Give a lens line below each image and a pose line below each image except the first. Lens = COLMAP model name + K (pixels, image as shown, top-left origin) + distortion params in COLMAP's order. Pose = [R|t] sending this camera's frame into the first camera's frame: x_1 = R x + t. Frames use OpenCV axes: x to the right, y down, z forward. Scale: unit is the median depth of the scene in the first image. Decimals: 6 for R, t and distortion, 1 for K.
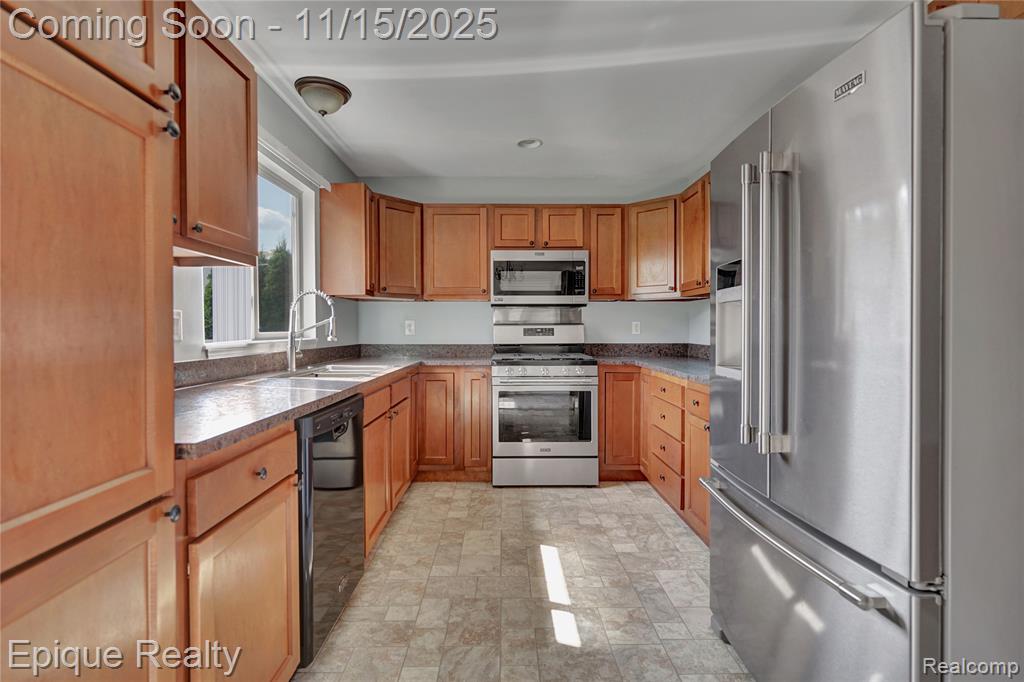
lens RADIAL K [[482.6, 0, 509.8], [0, 482.6, 330.9], [0, 0, 1]] dist [-0.002635, 0.002712]
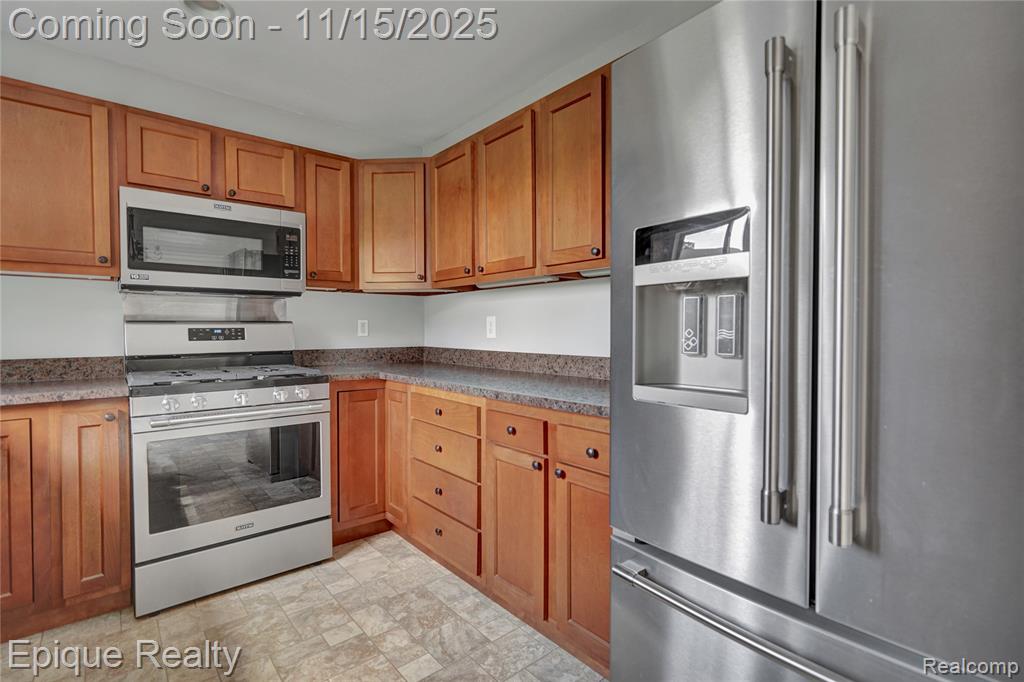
lens RADIAL K [[482.6, 0, 513.4], [0, 482.6, 338.4], [0, 0, 1]] dist [-0.002635, 0.002712]
pose [[0.771221, -0.012969, 0.636435, -0.048017], [0.004704, 0.999881, 0.014675, 0.000197], [-0.636550, -0.008324, 0.771190, 0.301324]]
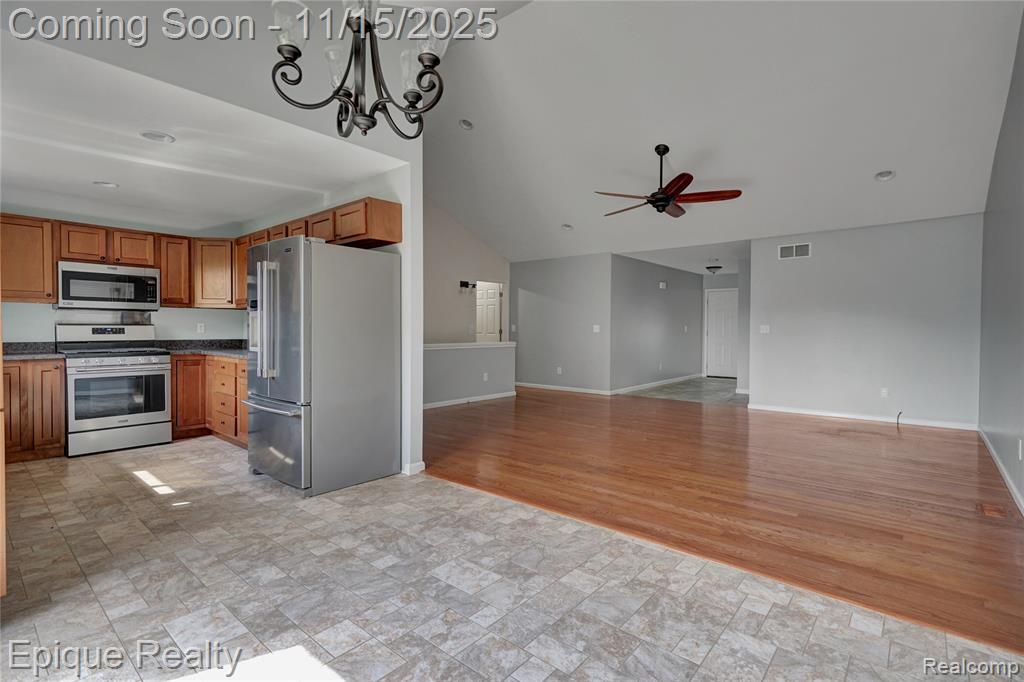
lens RADIAL K [[482.6, 0, 513.0], [0, 482.6, 337.3], [0, 0, 1]] dist [-0.002635, 0.002712]
pose [[0.664089, -0.009061, 0.747599, -0.192453], [-0.000869, 0.999917, 0.012891, 0.001776], [-0.747653, -0.009210, 0.664026, -0.630722]]
